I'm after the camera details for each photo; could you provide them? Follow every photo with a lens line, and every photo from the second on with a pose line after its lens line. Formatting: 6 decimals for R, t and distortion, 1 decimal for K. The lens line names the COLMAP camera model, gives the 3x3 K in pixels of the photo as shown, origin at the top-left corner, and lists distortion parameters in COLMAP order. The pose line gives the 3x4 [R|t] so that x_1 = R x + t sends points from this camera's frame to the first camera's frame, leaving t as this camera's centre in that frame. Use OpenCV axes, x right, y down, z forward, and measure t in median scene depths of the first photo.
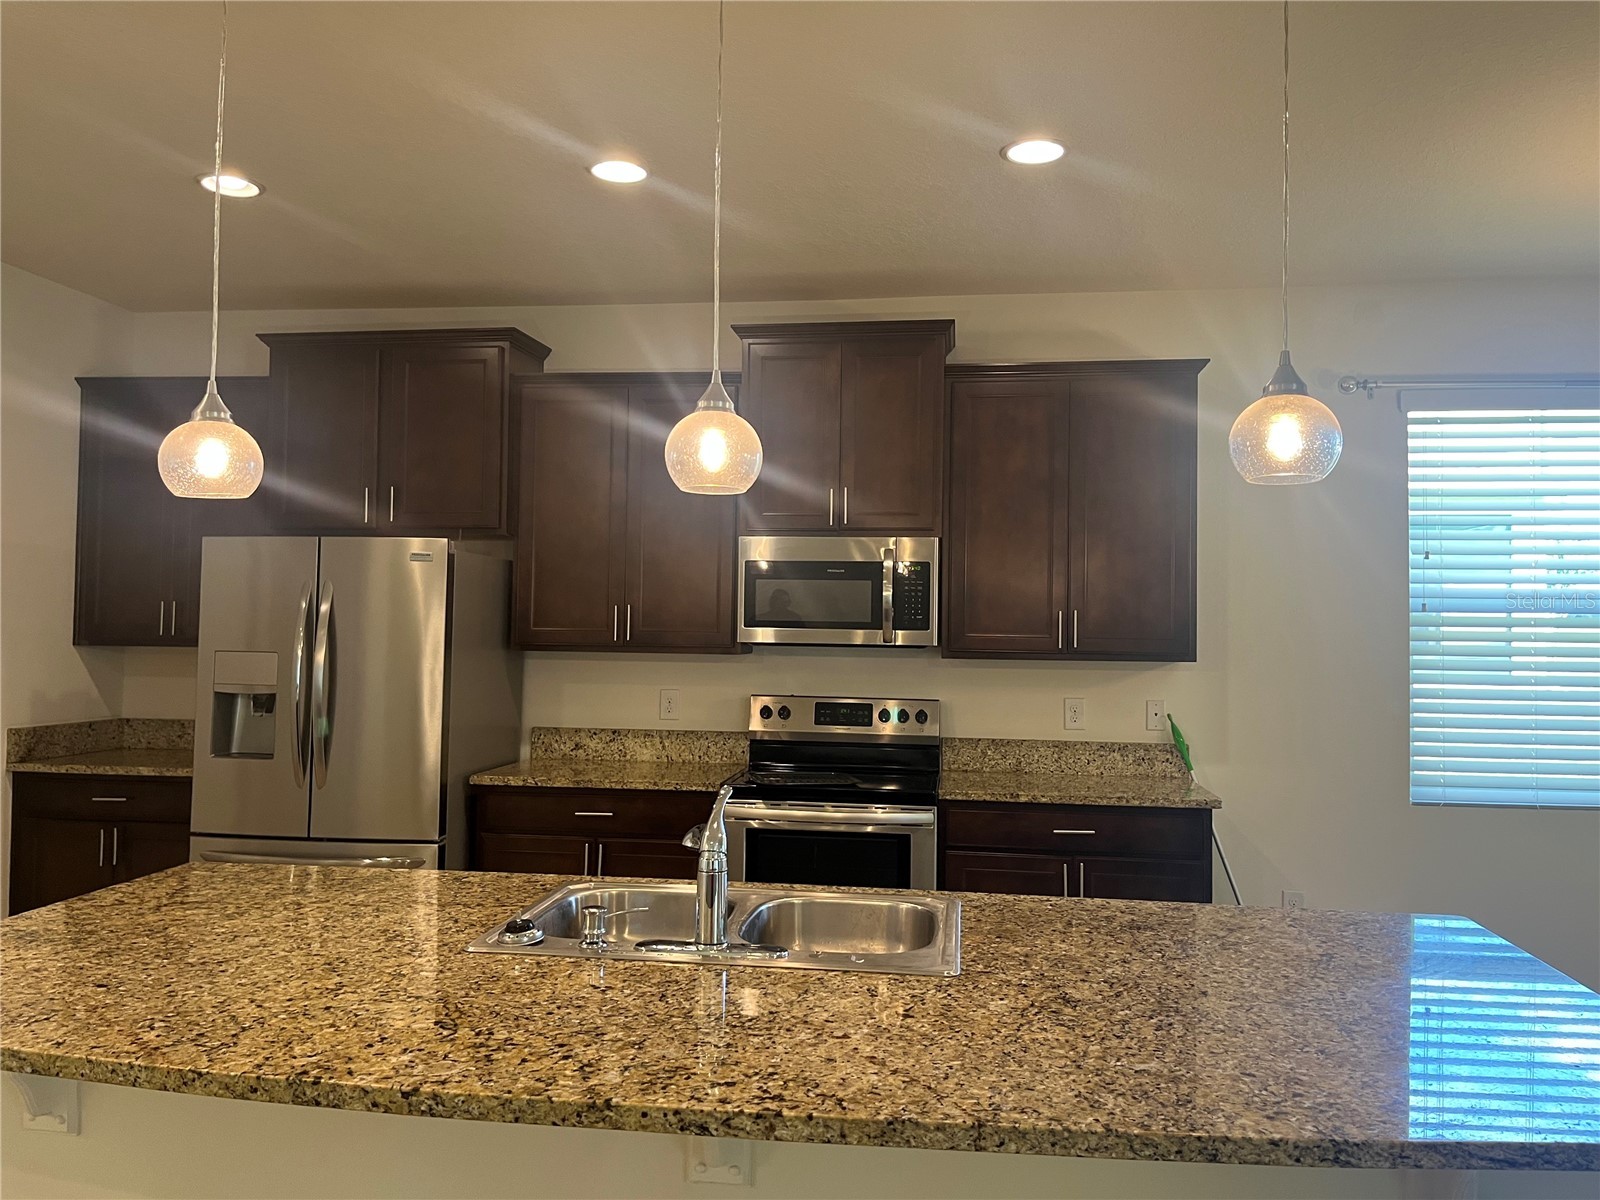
lens RADIAL K [[1231.8, 0, 800.0], [0, 1231.8, 600.0], [0, 0, 1]] dist [0.075420, -0.104683]
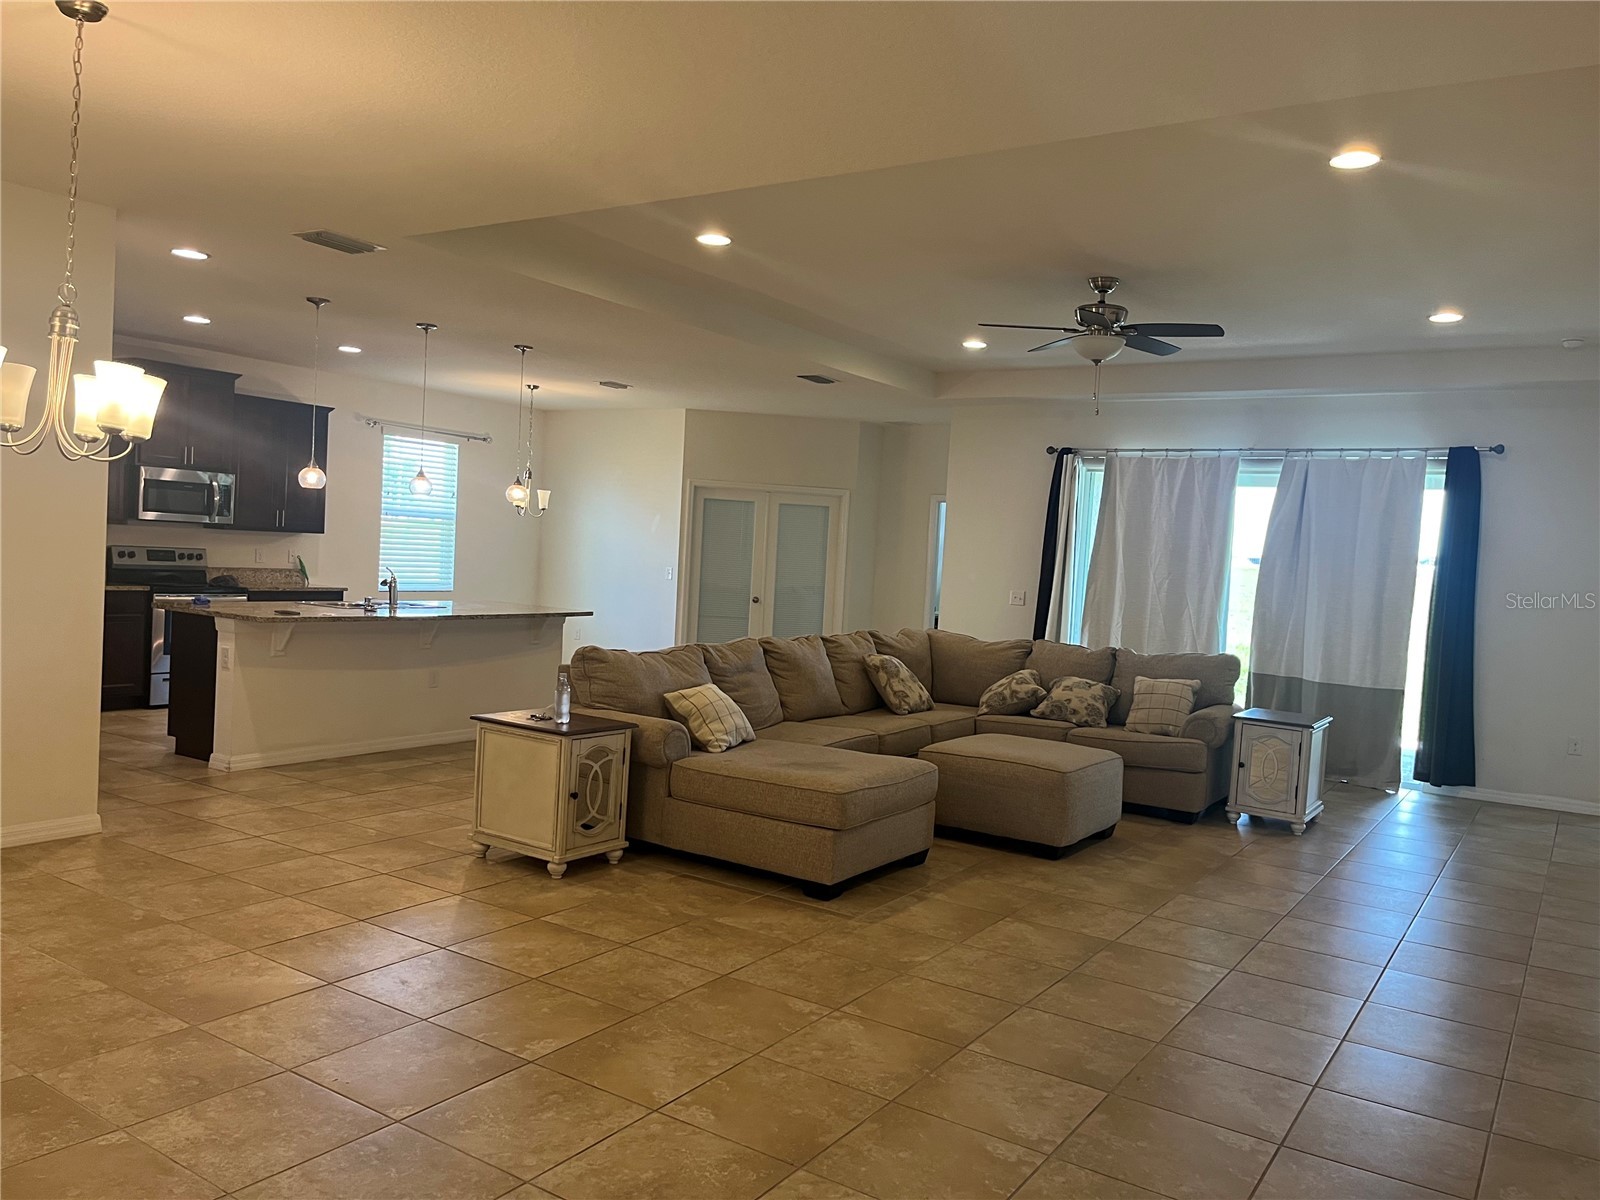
lens RADIAL K [[1231.8, 0, 800.0], [0, 1231.8, 600.0], [0, 0, 1]] dist [0.075420, -0.104683]
pose [[0.445373, -0.025656, 0.894977, -1.406987], [-0.068108, 0.995722, 0.062437, -0.034988], [-0.892751, -0.088763, 0.441721, -0.889125]]
